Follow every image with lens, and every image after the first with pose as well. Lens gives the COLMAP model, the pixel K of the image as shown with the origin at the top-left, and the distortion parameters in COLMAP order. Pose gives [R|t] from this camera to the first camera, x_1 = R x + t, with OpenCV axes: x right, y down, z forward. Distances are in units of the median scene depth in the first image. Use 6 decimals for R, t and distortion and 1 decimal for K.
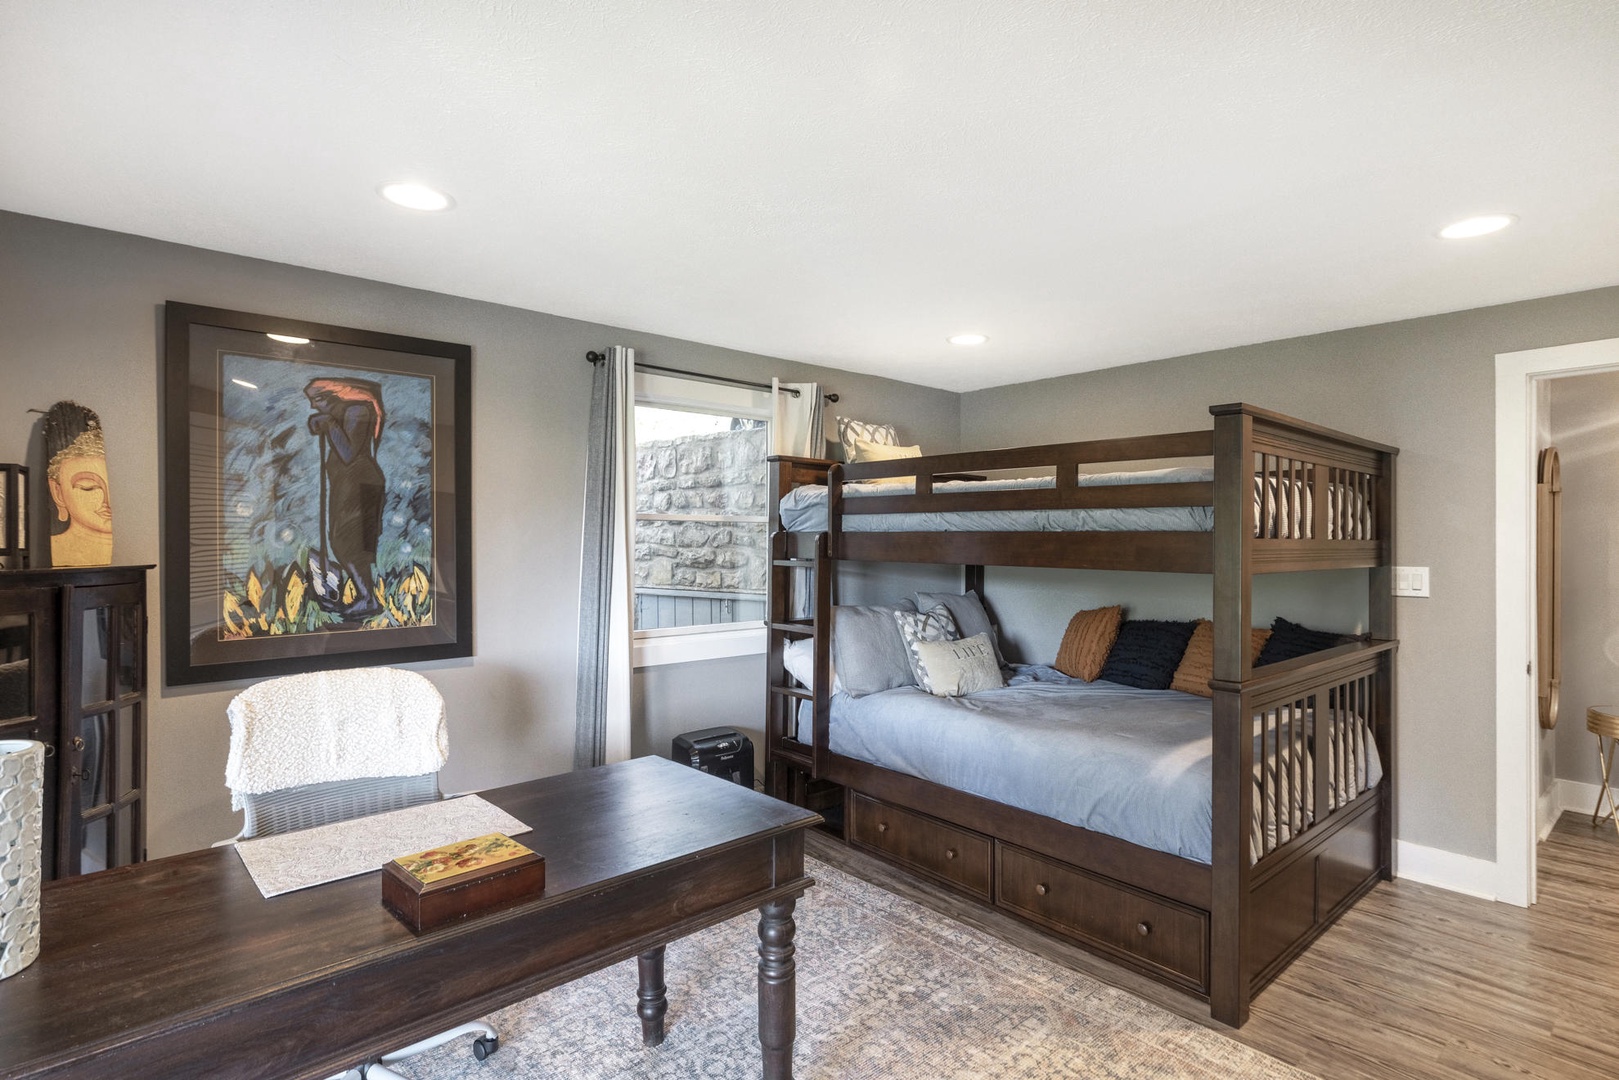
lens RADIAL K [[798.9, 0, 821.8], [0, 798.9, 538.0], [0, 0, 1]] dist [-0.001342, 0.000457]
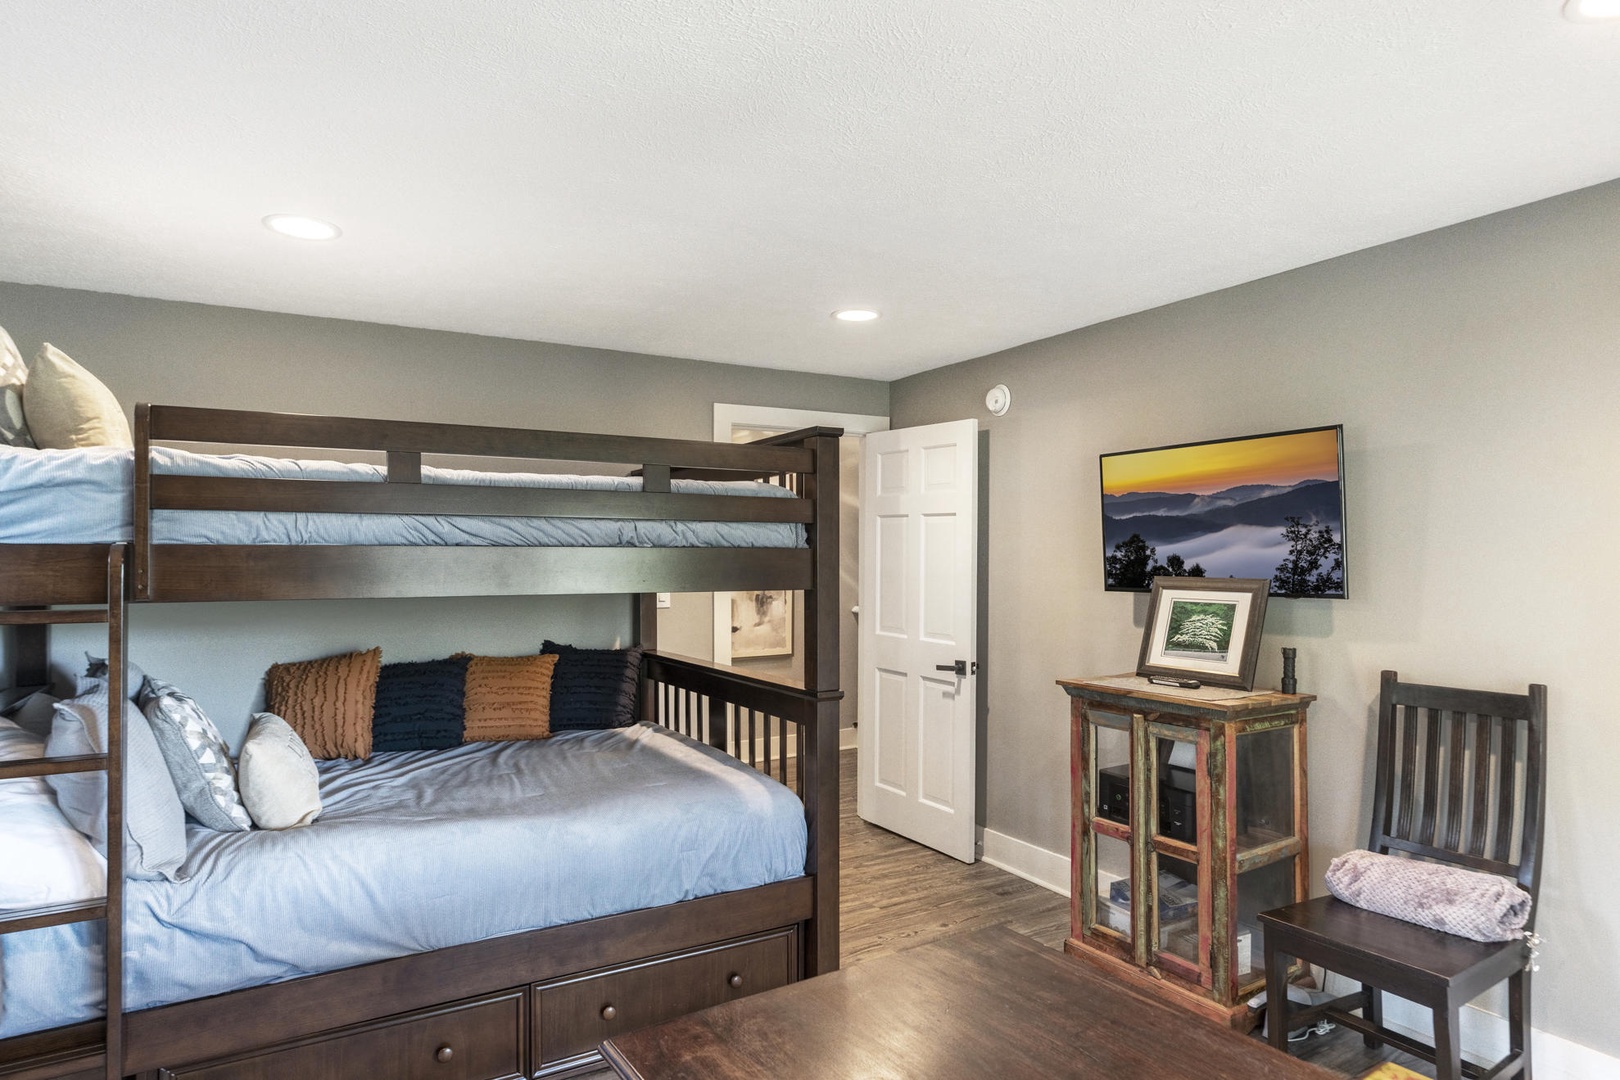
lens RADIAL K [[991.3, 0, 811.1], [0, 991.3, 526.4], [0, 0, 1]] dist [-0.002987, -0.000606]
pose [[0.146295, 0.026146, 0.988895, -0.590887], [0.003447, 0.999631, -0.026939, -0.001373], [-0.989235, 0.007349, 0.146151, 0.604293]]
